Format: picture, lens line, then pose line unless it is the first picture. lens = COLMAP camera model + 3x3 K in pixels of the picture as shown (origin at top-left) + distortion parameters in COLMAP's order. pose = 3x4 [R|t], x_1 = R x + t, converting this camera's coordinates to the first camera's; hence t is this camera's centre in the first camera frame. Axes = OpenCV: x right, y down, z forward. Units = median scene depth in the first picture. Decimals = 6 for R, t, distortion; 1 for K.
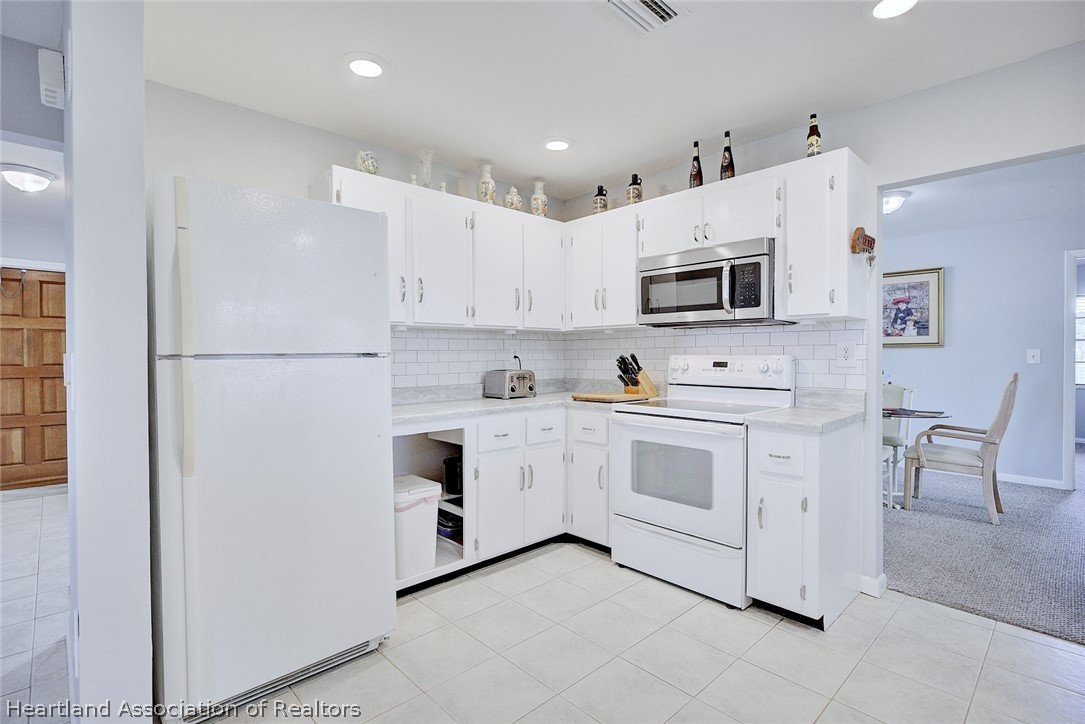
lens RADIAL K [[512.5, 0, 520.4], [0, 512.5, 362.1], [0, 0, 1]] dist [-0.002616, -0.000335]
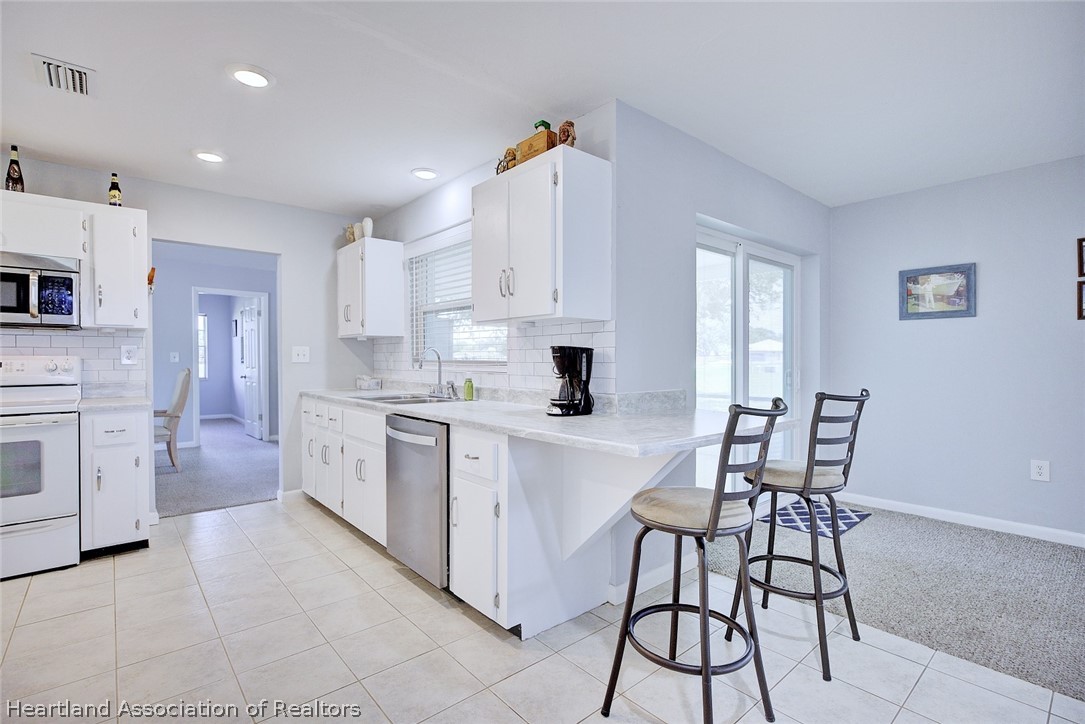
lens RADIAL K [[512.5, 0, 550.9], [0, 512.5, 359.6], [0, 0, 1]] dist [-0.002616, -0.000335]
pose [[0.032604, -0.005163, 0.999455, -0.622426], [0.014875, 0.999878, 0.004680, 0.006299], [-0.999358, 0.014715, 0.032677, -0.142804]]
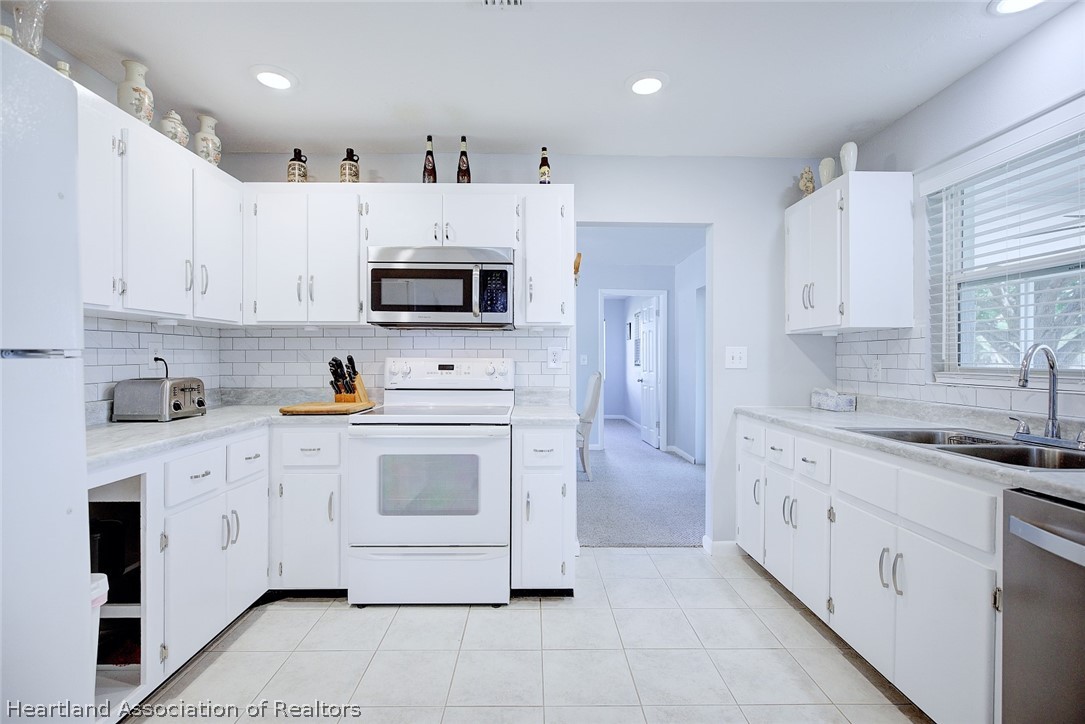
lens RADIAL K [[512.5, 0, 546.8], [0, 512.5, 360.7], [0, 0, 1]] dist [-0.002616, -0.000335]
pose [[0.657620, 0.001165, 0.753349, -0.248335], [0.005730, 0.999962, -0.006549, -0.000575], [-0.753328, 0.008624, 0.657588, 0.216209]]
